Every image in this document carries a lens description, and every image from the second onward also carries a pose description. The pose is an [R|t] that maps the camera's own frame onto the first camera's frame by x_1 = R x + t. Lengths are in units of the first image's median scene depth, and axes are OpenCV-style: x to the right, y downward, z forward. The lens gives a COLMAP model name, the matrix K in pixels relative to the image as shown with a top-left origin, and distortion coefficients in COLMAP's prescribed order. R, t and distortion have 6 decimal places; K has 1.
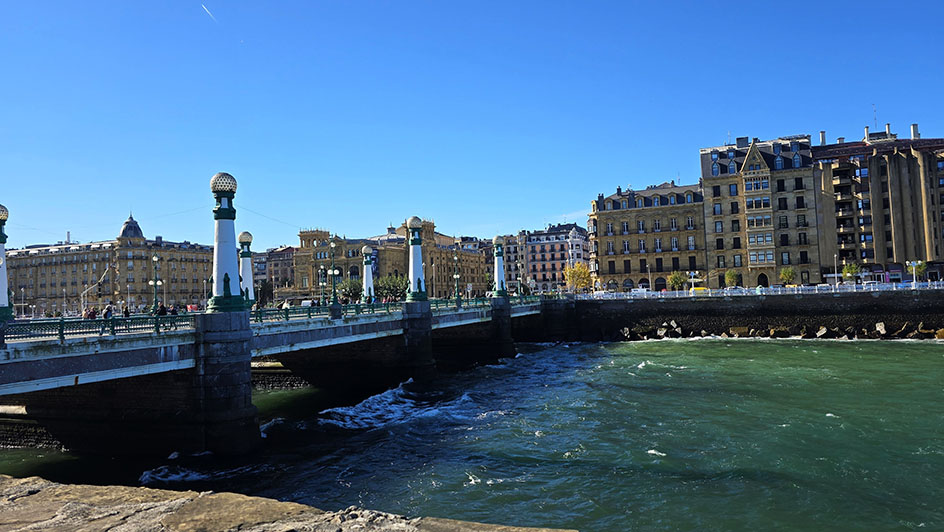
lens RADIAL K [[636.2, 0, 472.0], [0, 636.2, 266.0], [0, 0, 1]] dist [0.001361, 0.000567]
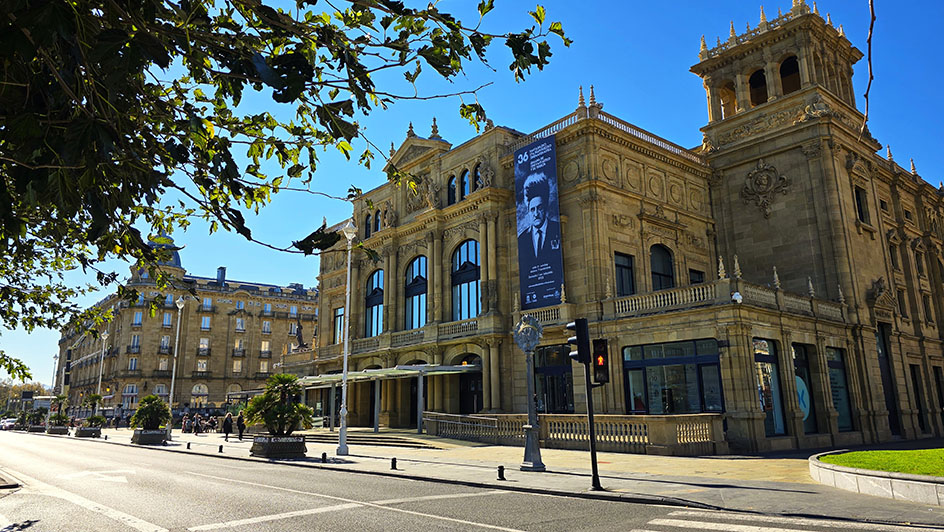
lens RADIAL K [[636.2, 0, 472.0], [0, 636.2, 266.0], [0, 0, 1]] dist [0.001361, 0.000567]
pose [[0.878082, -0.078841, -0.471970, -0.065865], [0.002599, 0.987104, -0.160056, 0.036880], [0.478503, 0.139316, 0.866964, 0.673510]]
